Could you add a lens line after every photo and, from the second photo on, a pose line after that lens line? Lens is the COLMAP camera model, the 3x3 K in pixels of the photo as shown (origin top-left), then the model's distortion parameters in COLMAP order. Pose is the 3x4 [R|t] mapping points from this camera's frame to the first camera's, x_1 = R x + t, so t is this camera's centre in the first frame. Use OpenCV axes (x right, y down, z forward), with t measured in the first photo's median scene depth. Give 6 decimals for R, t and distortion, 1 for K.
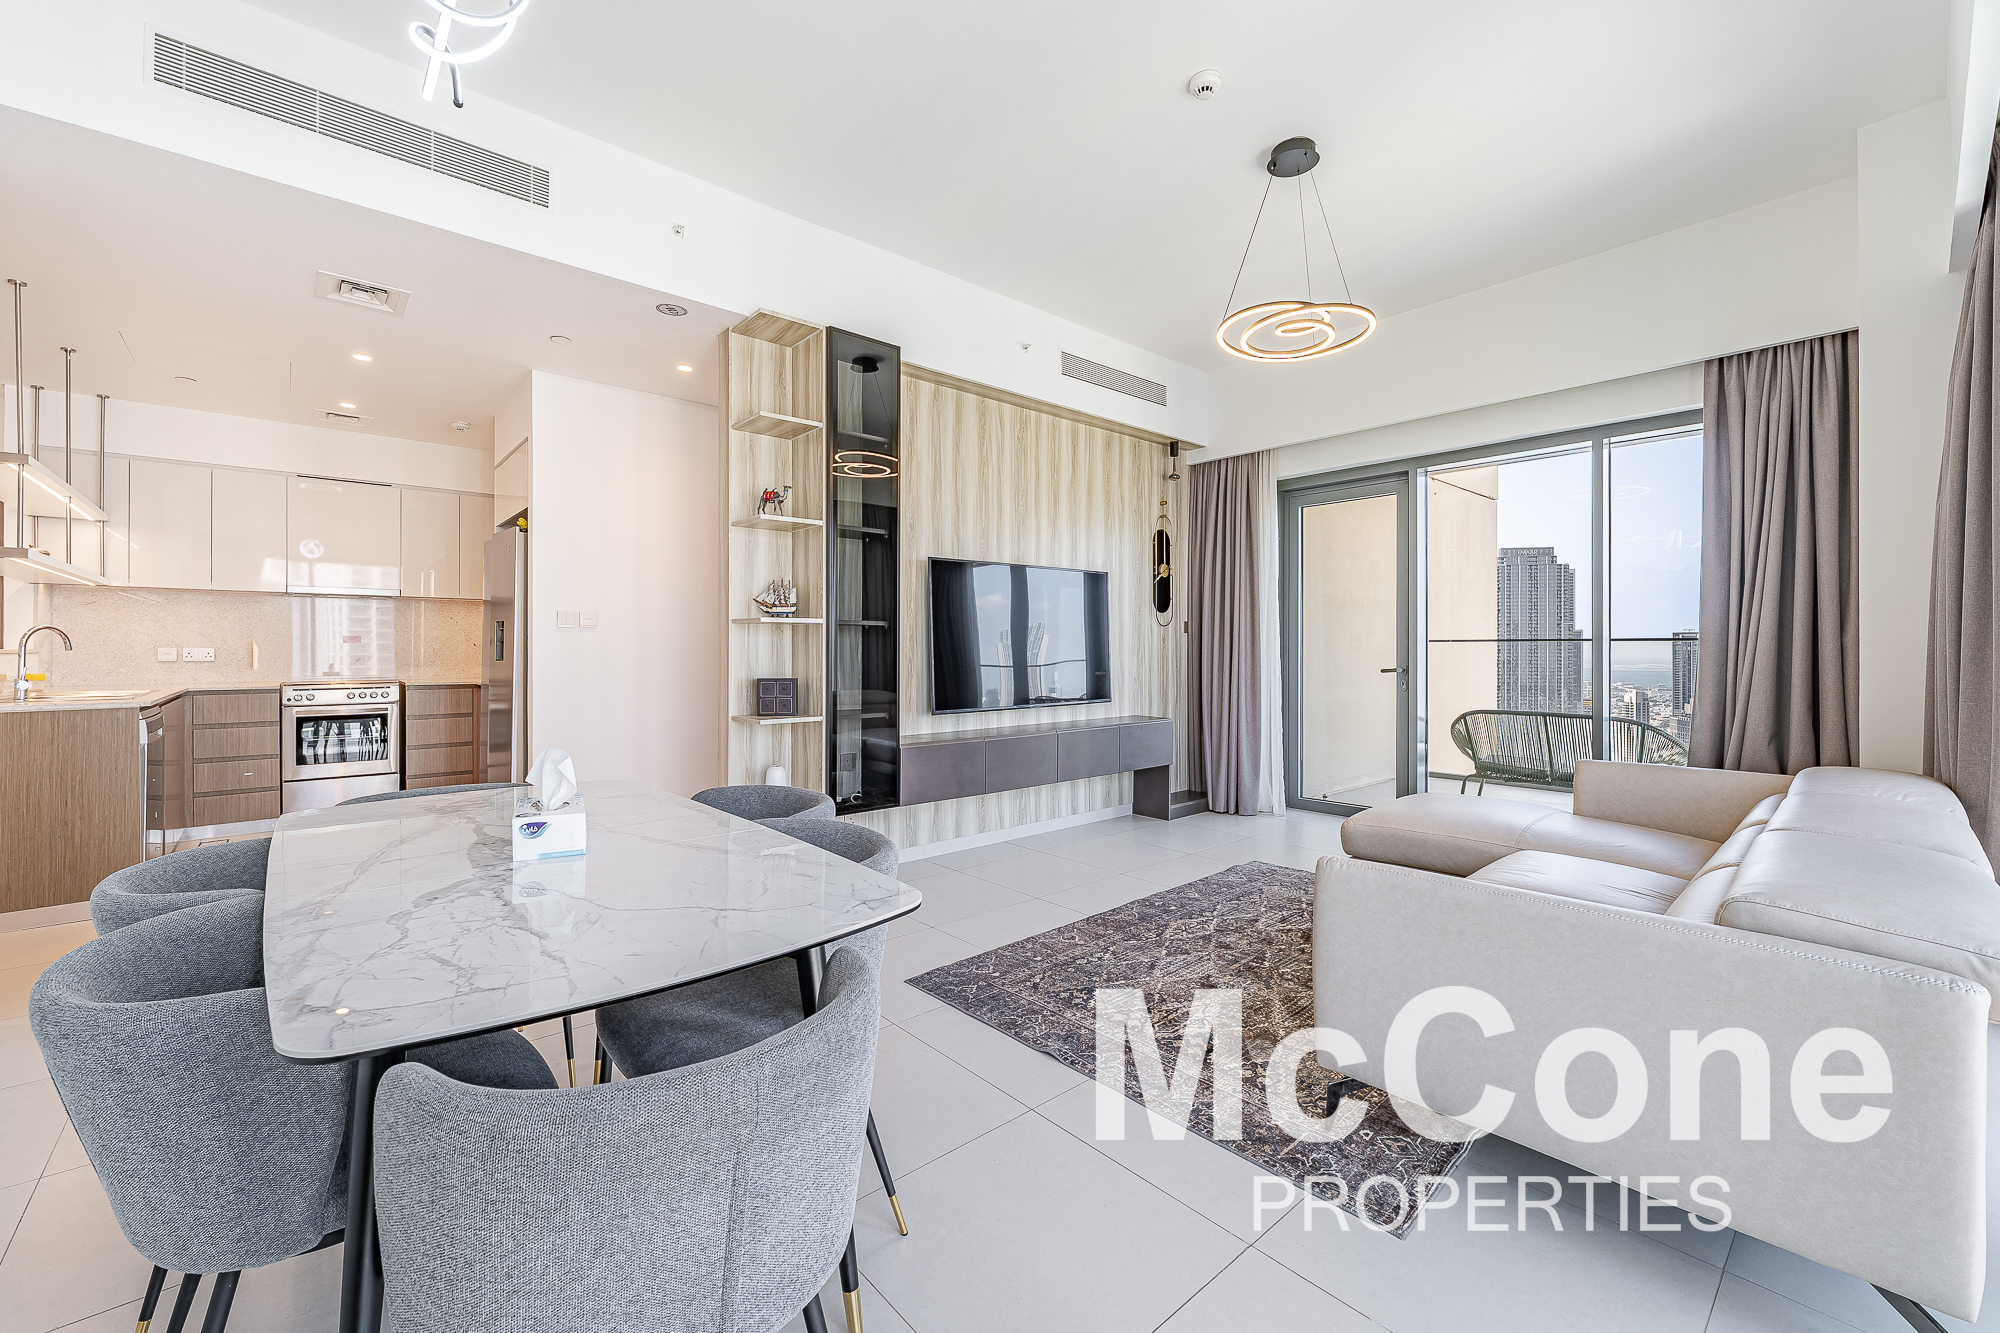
lens RADIAL K [[840.9, 0, 997.3], [0, 840.9, 644.4], [0, 0, 1]] dist [0.003310, 0.000042]
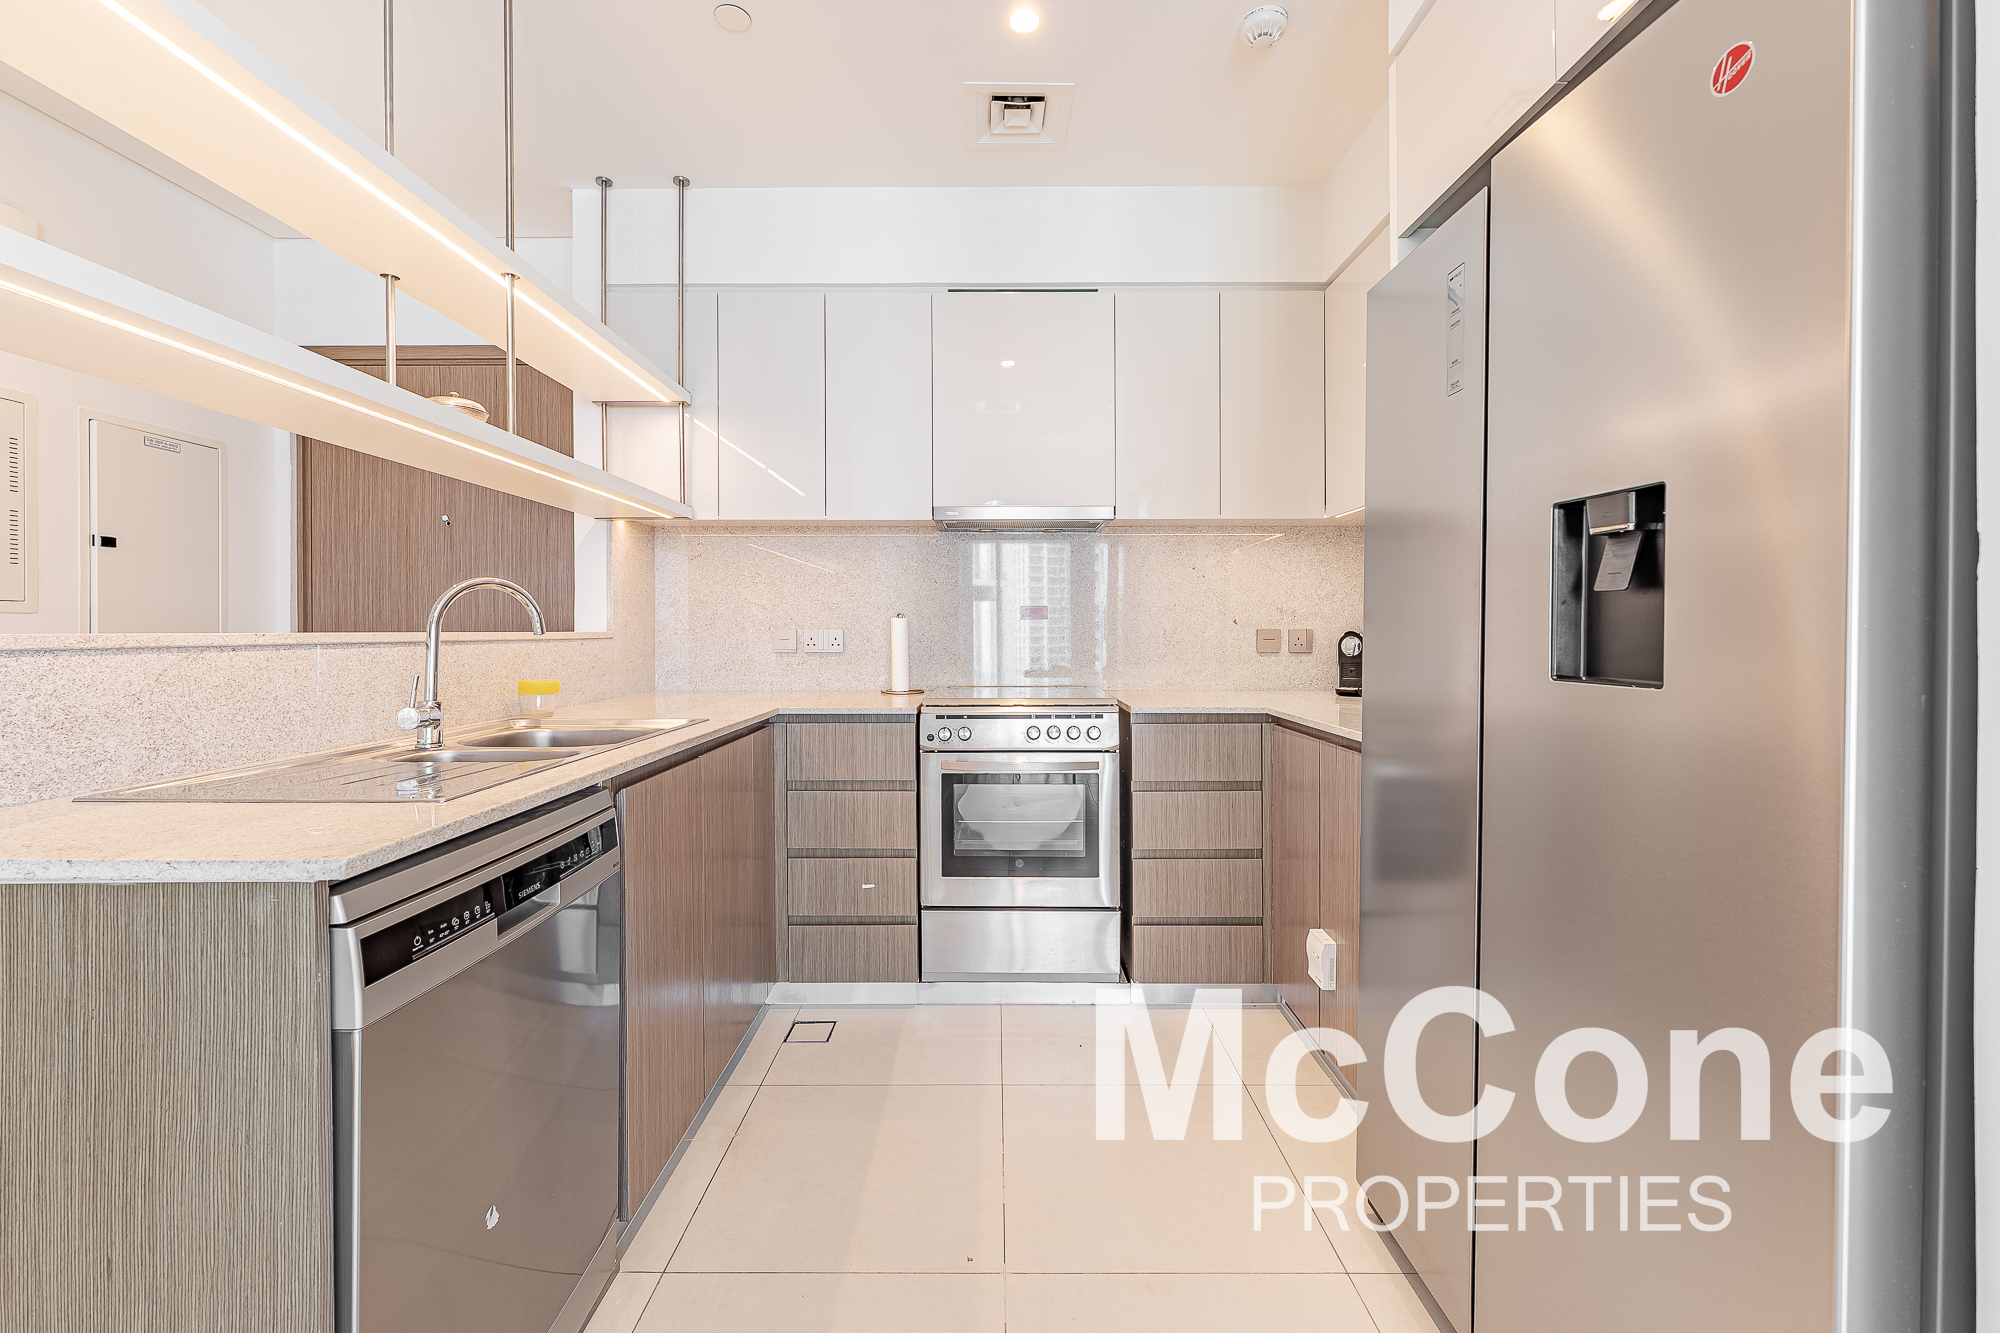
lens RADIAL K [[807.1, 0, 1000.5], [0, 807.1, 658.3], [0, 0, 1]] dist [0.000785, 0.000060]
pose [[0.768991, 0.019684, -0.638956, -0.516546], [0.004852, 0.999317, 0.036625, 0.004072], [0.639241, -0.031264, 0.768371, 0.672978]]
